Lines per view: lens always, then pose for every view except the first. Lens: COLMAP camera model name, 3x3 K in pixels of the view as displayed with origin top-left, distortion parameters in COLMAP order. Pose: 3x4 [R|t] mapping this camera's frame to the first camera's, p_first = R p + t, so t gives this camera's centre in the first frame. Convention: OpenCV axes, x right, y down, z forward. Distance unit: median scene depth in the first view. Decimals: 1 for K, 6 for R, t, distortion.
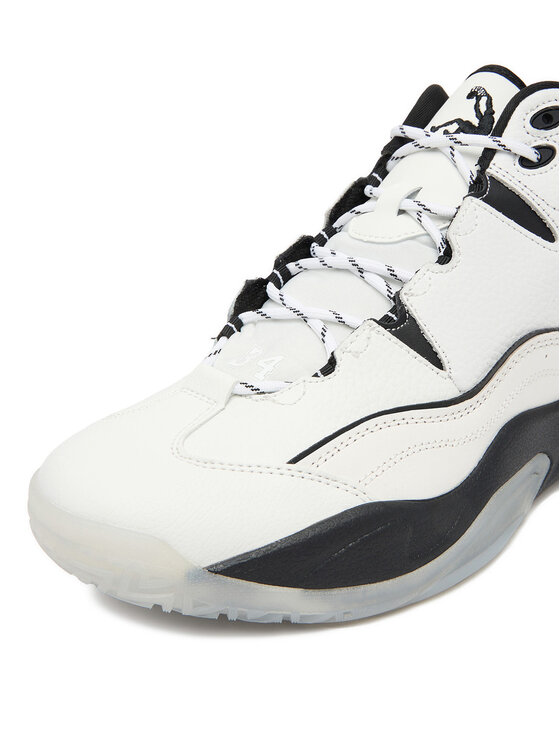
lens RADIAL K [[726.0, 0, 273.6], [0, 726.0, 372.6], [0, 0, 1]] dist [0.049445, 0.000000]
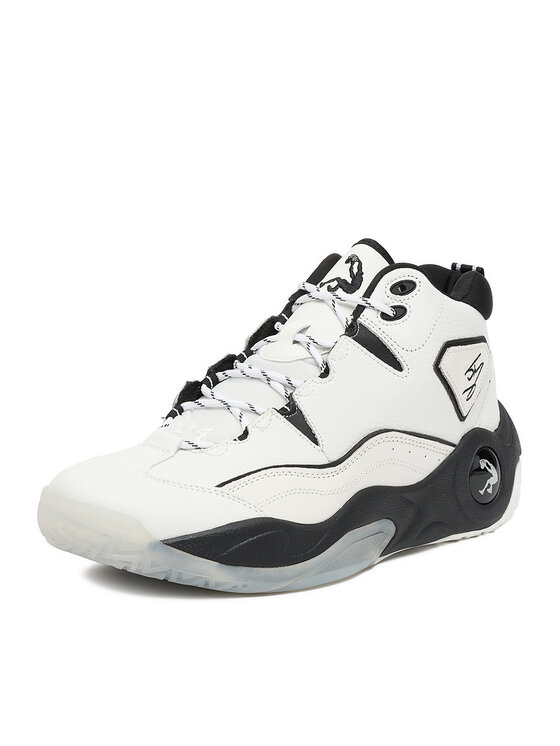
lens RADIAL K [[1492.8, 0, 286.8], [0, 1492.8, 373.7], [0, 0, 1]] dist [1.239274, 0.000000]
pose [[0.991470, 0.075249, 0.106415, -0.165182], [-0.052408, 0.977752, -0.203110, 0.461865], [-0.119331, 0.195801, 0.973356, -1.947600]]
